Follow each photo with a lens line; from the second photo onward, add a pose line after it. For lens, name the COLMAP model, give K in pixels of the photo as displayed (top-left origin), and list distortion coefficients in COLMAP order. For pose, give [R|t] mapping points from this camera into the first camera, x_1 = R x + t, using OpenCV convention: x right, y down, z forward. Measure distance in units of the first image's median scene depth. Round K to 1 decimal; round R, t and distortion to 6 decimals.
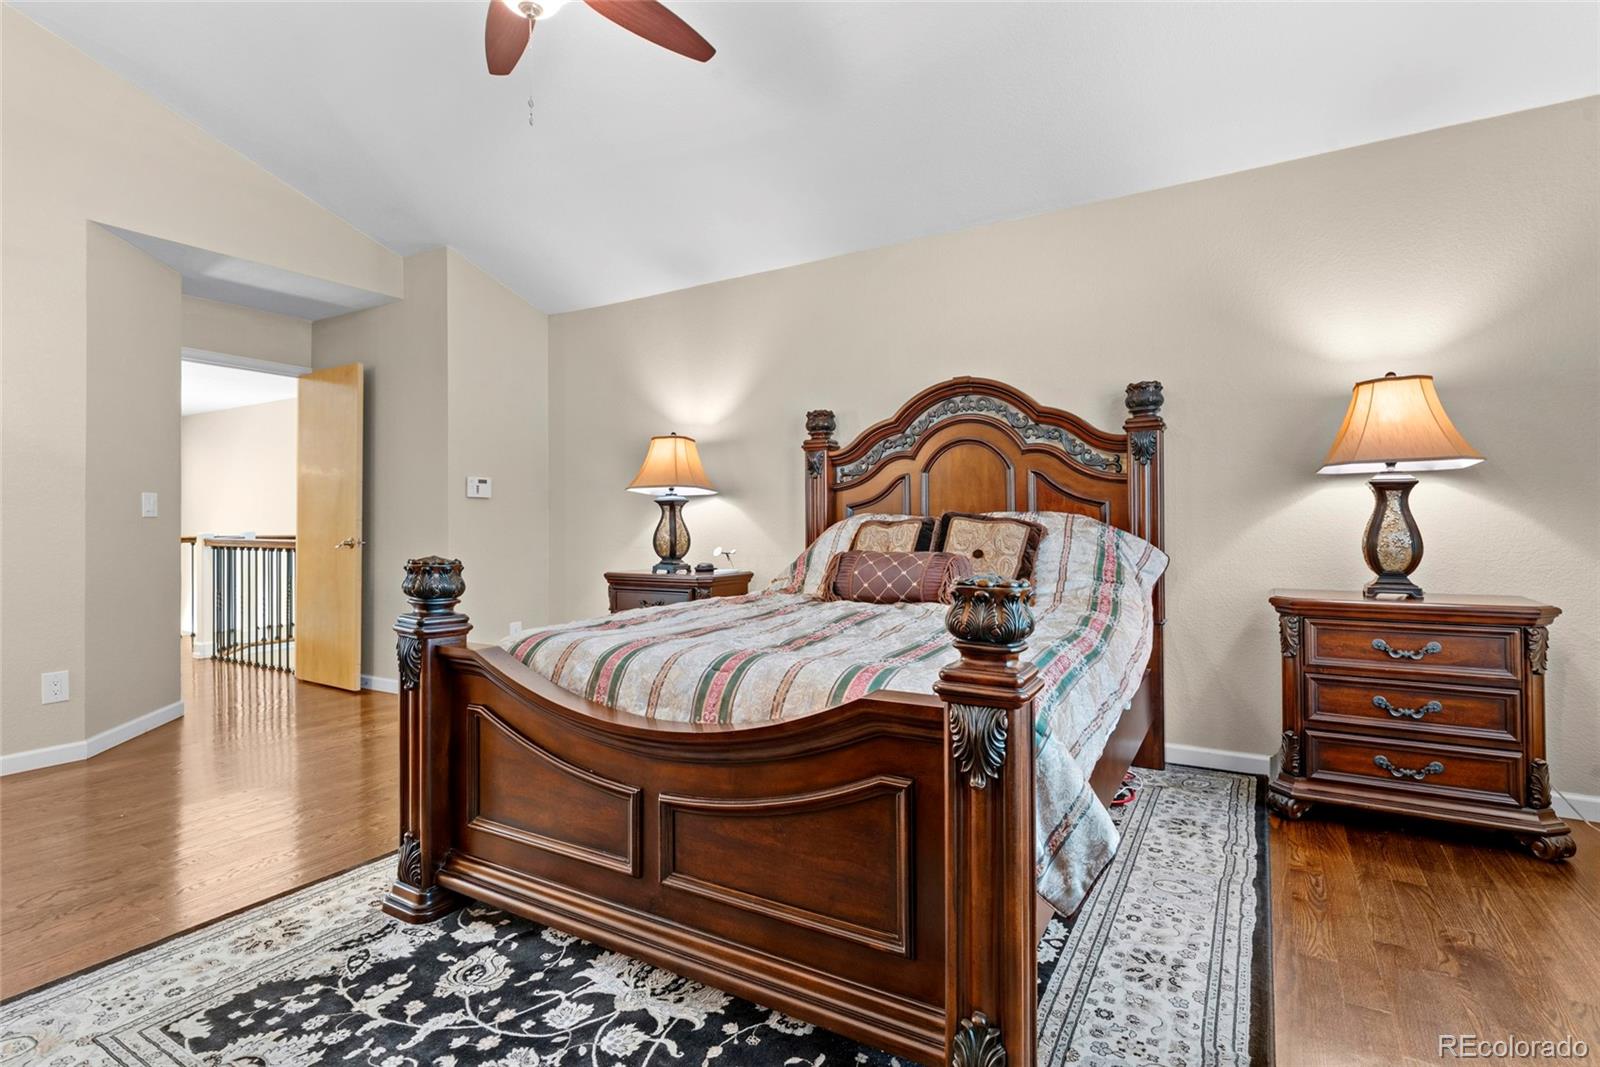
lens RADIAL K [[780.7, 0, 794.6], [0, 780.7, 520.0], [0, 0, 1]] dist [0.004093, 0.000063]
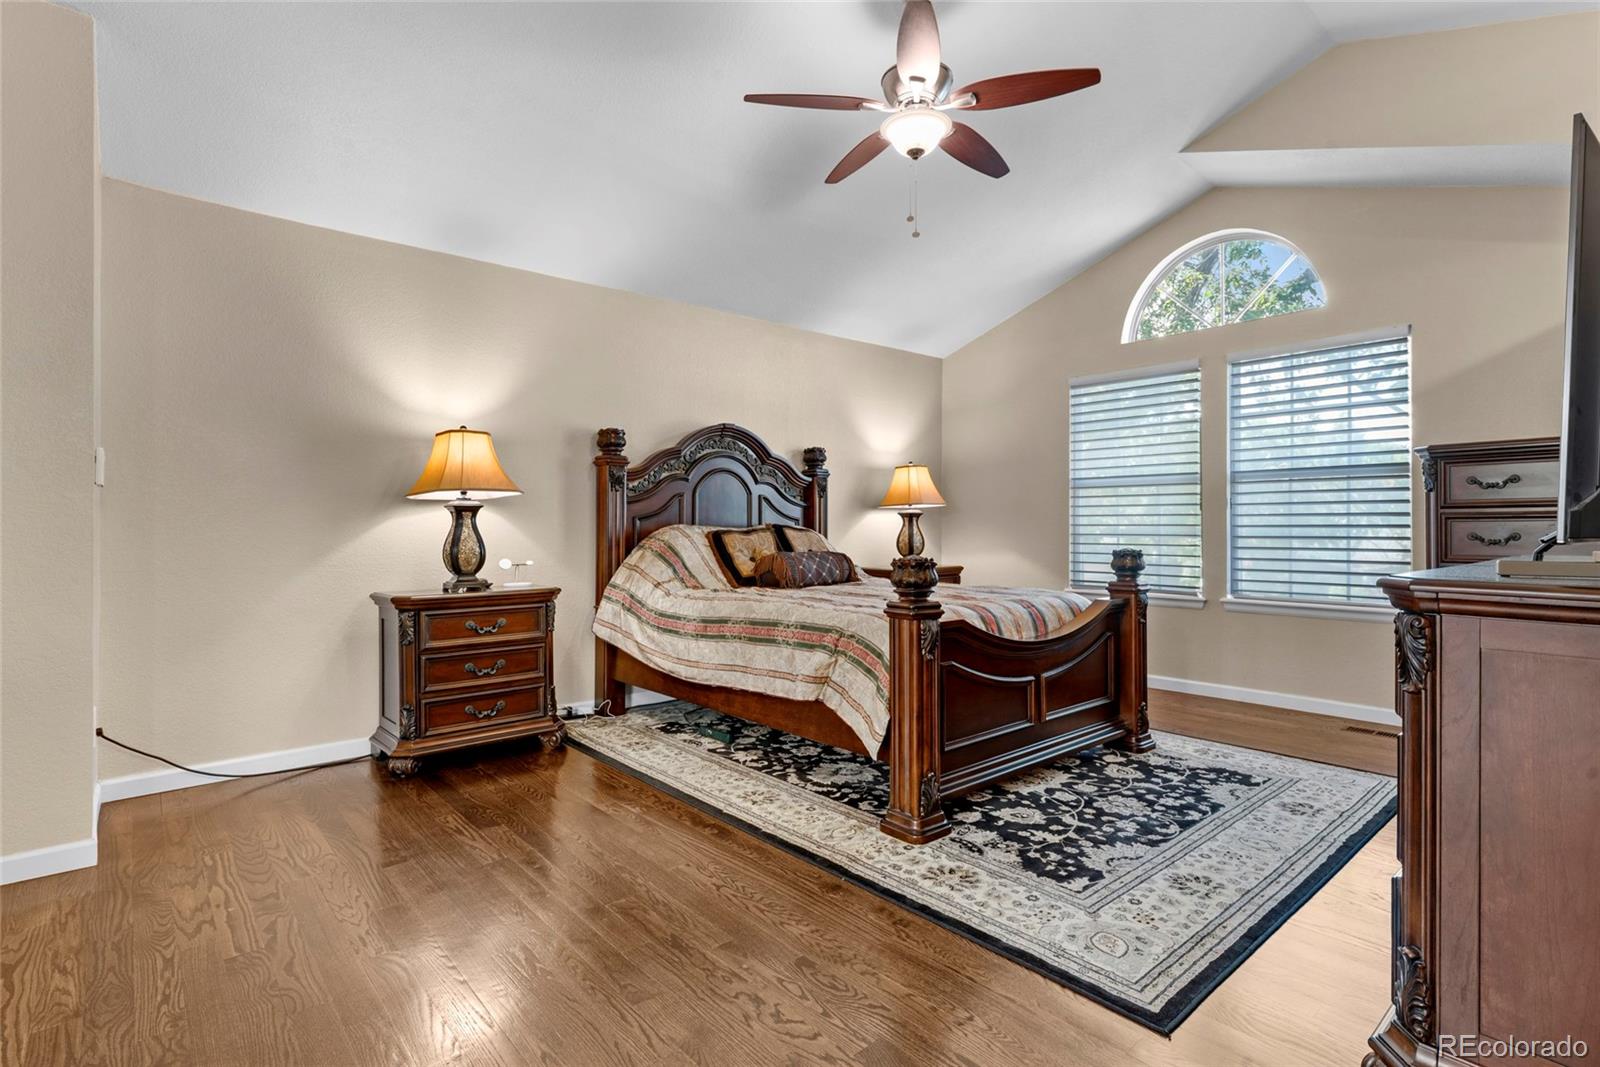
lens RADIAL K [[780.7, 0, 790.5], [0, 780.7, 533.8], [0, 0, 1]] dist [0.004093, 0.000063]
pose [[0.316563, -0.004277, 0.948562, -2.079519], [-0.002272, 0.999984, 0.005267, -0.000477], [-0.948569, -0.003822, 0.316548, 0.950936]]
